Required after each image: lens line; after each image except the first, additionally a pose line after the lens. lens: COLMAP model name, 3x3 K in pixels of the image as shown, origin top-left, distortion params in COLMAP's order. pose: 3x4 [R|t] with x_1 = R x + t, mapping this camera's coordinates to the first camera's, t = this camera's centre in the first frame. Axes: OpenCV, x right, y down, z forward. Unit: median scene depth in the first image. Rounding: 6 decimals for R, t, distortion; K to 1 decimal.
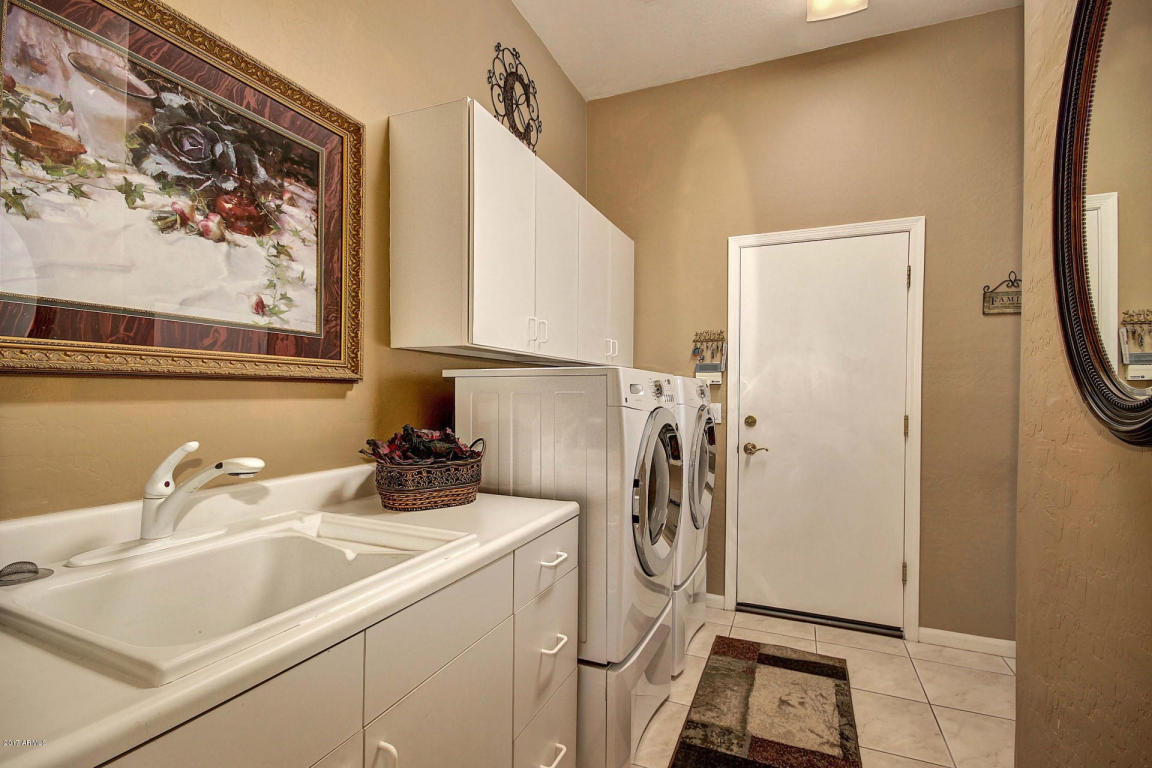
lens RADIAL K [[527.7, 0, 586.1], [0, 527.7, 395.9], [0, 0, 1]] dist [0.003557, -0.007207]
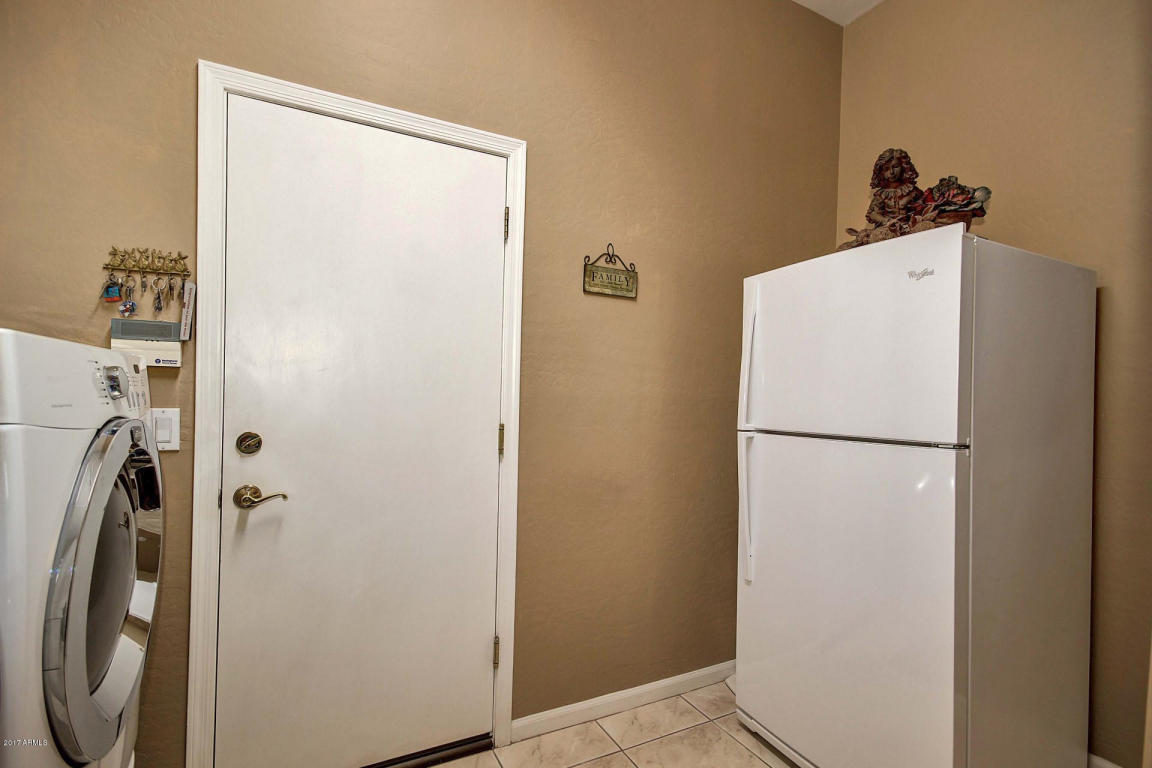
lens RADIAL K [[555.5, 0, 584.9], [0, 555.5, 399.6], [0, 0, 1]] dist [0.003320, -0.000718]
pose [[0.645679, 0.002604, 0.763605, 0.115519], [-0.011675, 0.999911, 0.006462, -0.000845], [-0.763520, -0.013087, 0.645652, 0.422210]]
